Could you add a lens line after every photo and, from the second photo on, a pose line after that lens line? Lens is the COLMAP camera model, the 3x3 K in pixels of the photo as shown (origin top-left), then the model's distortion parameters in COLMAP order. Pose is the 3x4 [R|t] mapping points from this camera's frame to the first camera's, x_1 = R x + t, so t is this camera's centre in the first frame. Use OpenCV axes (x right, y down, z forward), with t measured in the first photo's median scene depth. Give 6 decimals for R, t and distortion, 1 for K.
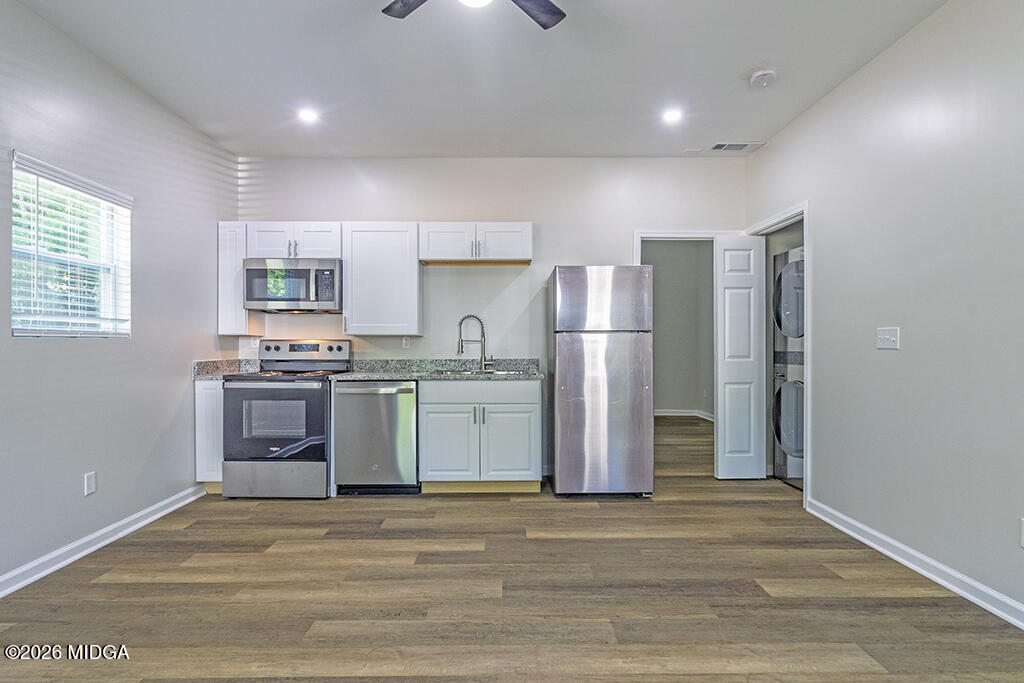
lens RADIAL K [[520.5, 0, 511.4], [0, 520.5, 340.8], [0, 0, 1]] dist [0.004935, 0.000180]
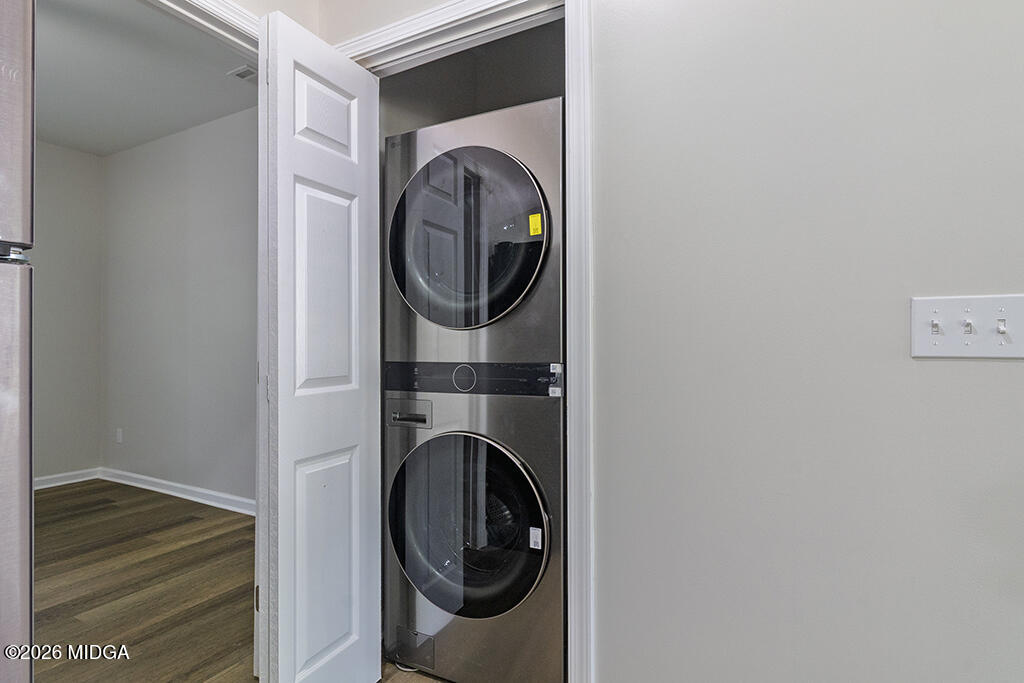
lens RADIAL K [[520.5, 0, 511.2], [0, 520.5, 338.9], [0, 0, 1]] dist [0.004935, 0.000180]
pose [[0.488378, 0.011201, 0.872560, 0.186744], [-0.006699, 0.999936, -0.009087, 0.004791], [-0.872606, -0.001408, 0.488422, 0.716562]]
